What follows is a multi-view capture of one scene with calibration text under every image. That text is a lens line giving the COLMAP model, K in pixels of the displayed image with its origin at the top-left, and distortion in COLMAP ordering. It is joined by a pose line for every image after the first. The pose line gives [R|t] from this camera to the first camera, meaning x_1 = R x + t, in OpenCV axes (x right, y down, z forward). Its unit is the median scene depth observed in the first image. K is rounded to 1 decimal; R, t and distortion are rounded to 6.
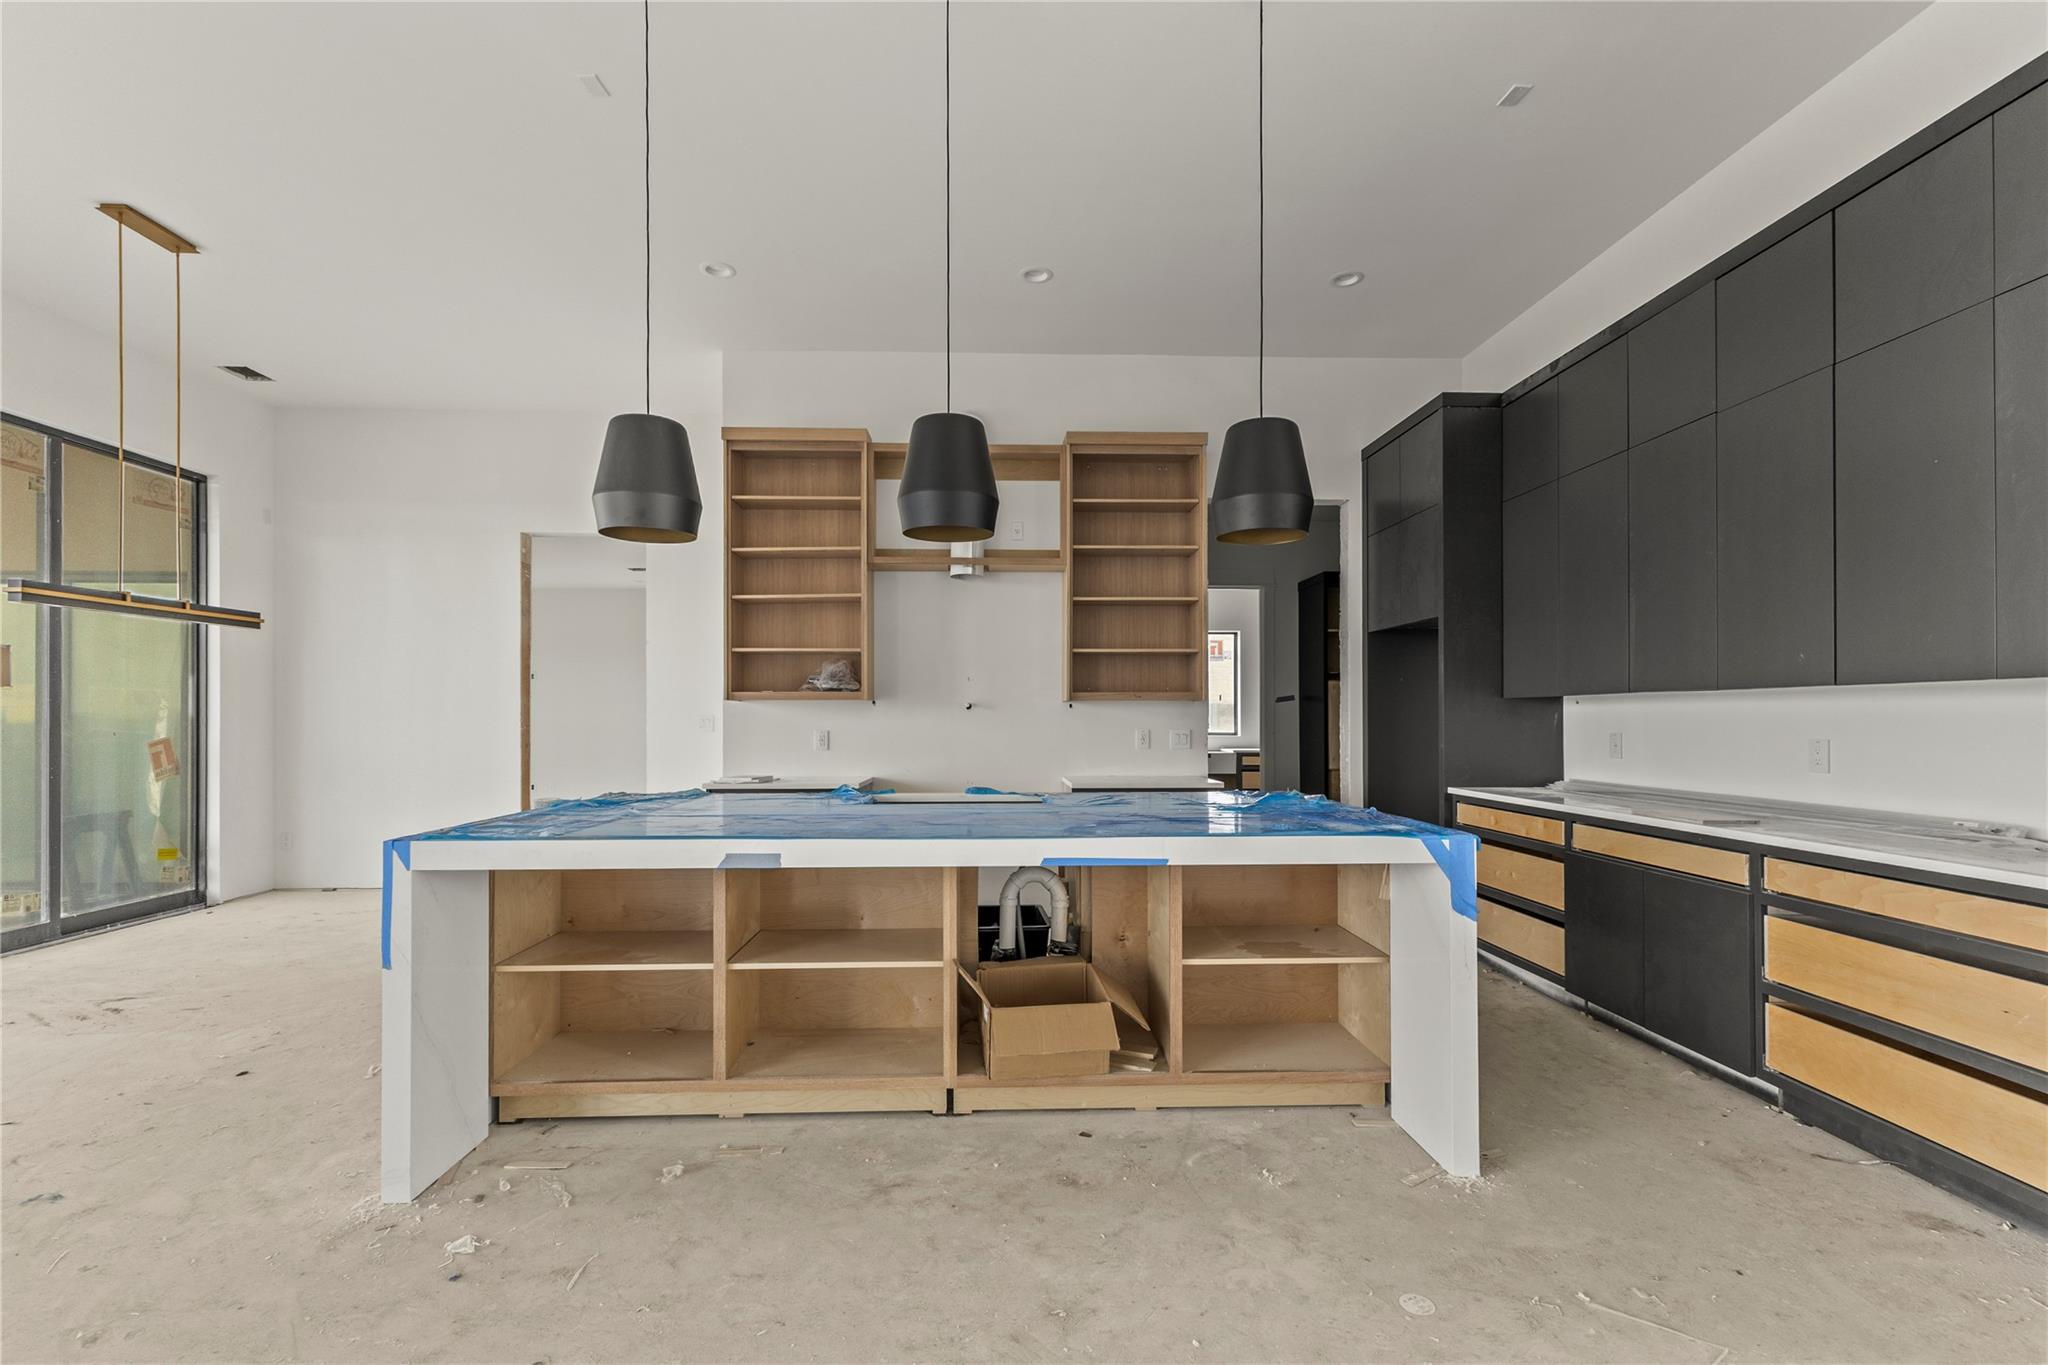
lens RADIAL K [[900.7, 0, 1020.4], [0, 900.7, 706.2], [0, 0, 1]] dist [0.009151, -0.001309]
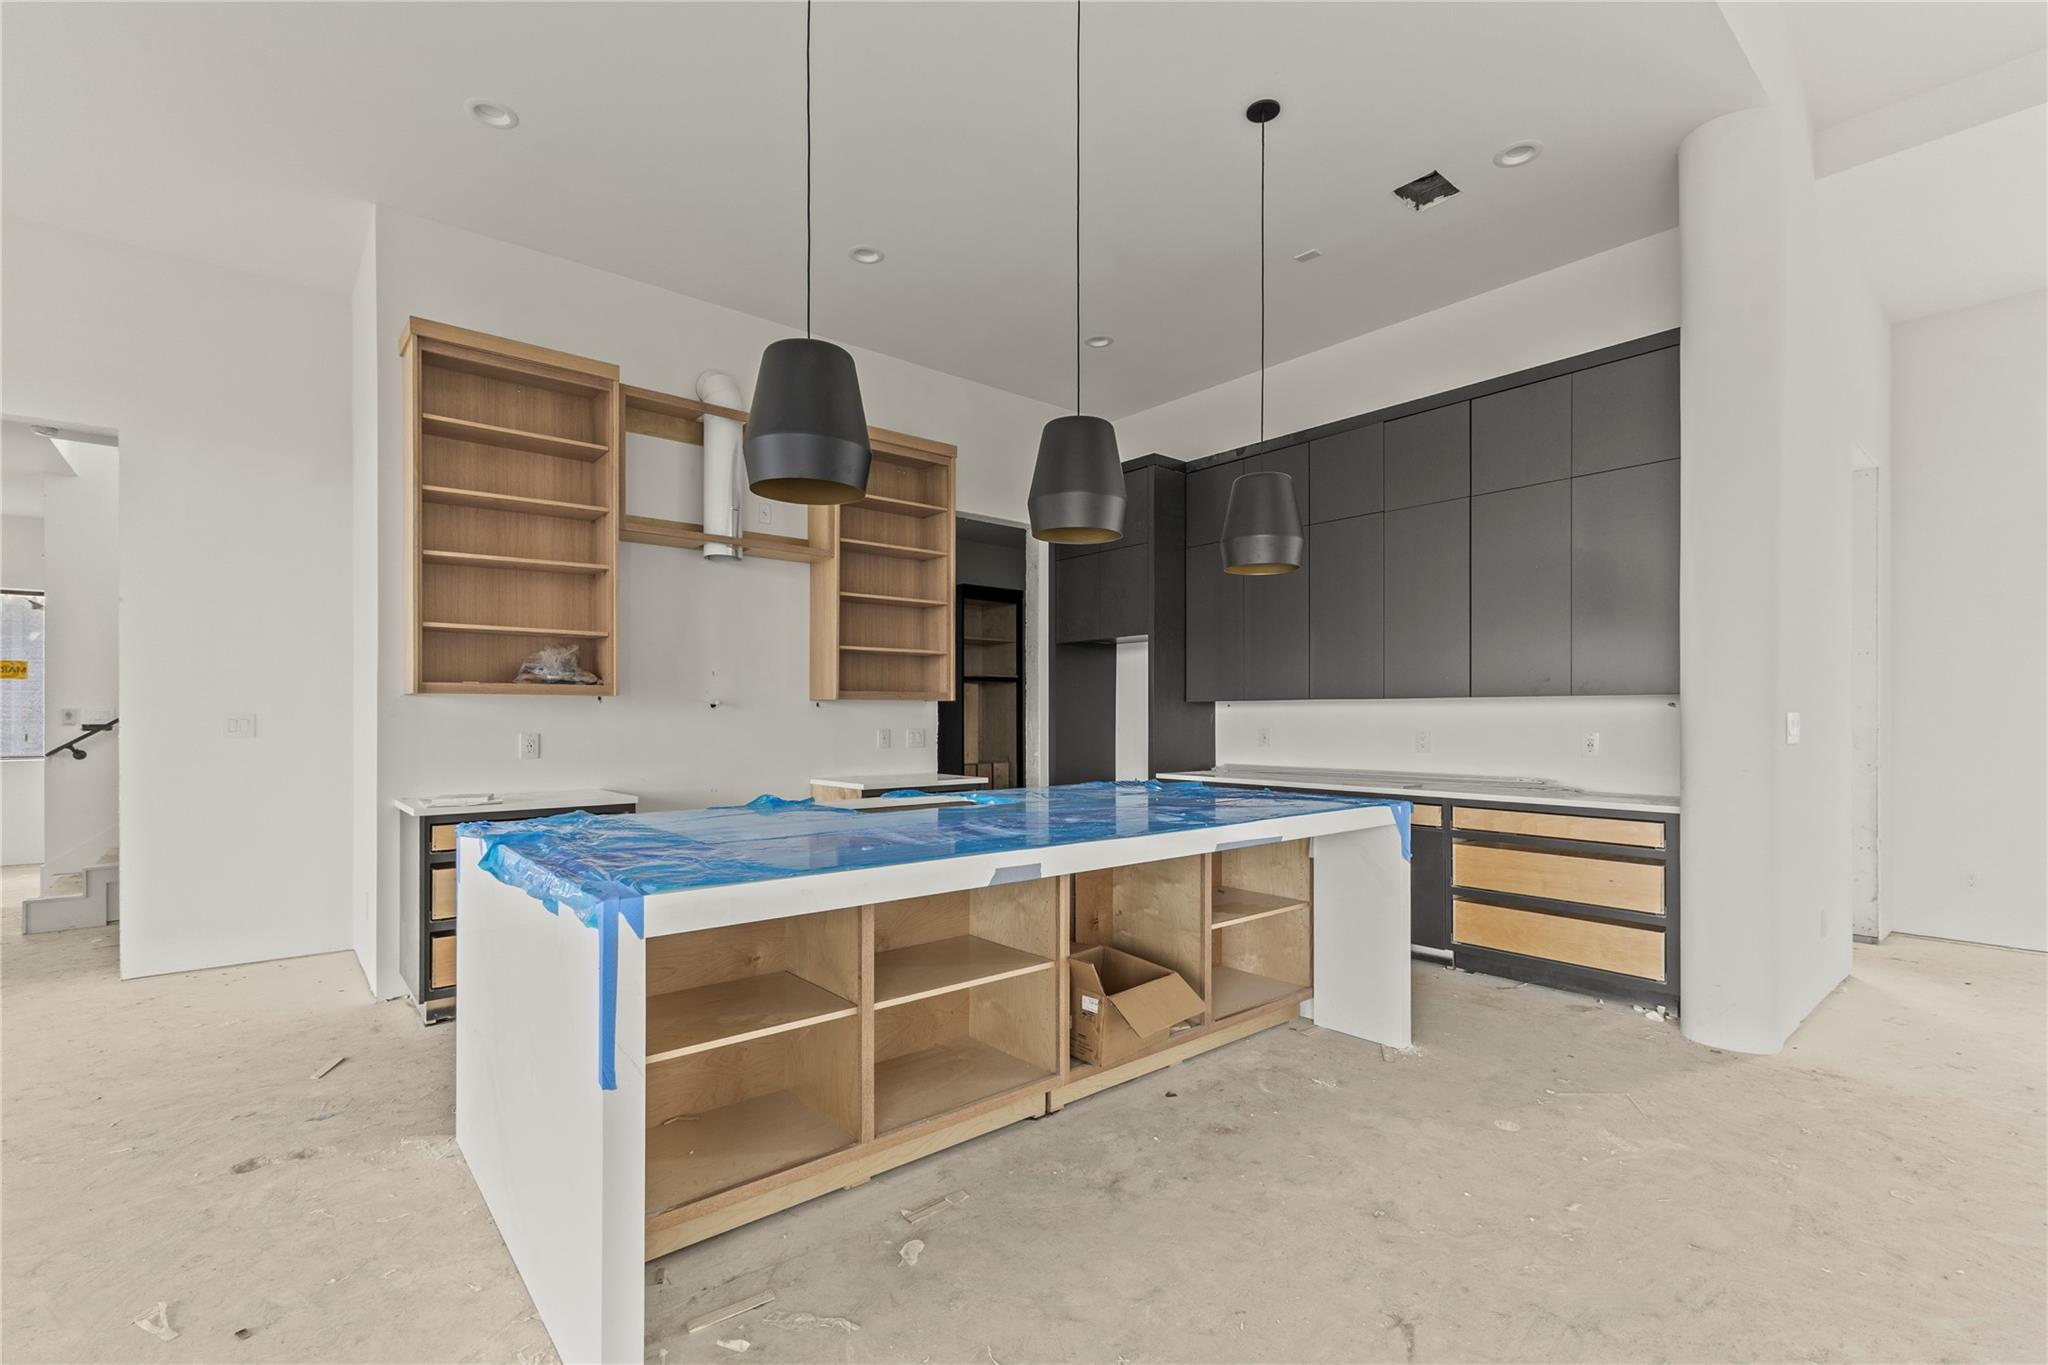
lens RADIAL K [[900.7, 0, 1016.8], [0, 900.7, 710.2], [0, 0, 1]] dist [0.009151, -0.001309]
pose [[0.790613, 0.005049, 0.612295, -0.716761], [-0.007978, 0.999966, 0.002056, 0.003158], [-0.612264, -0.006511, 0.790627, 0.233469]]
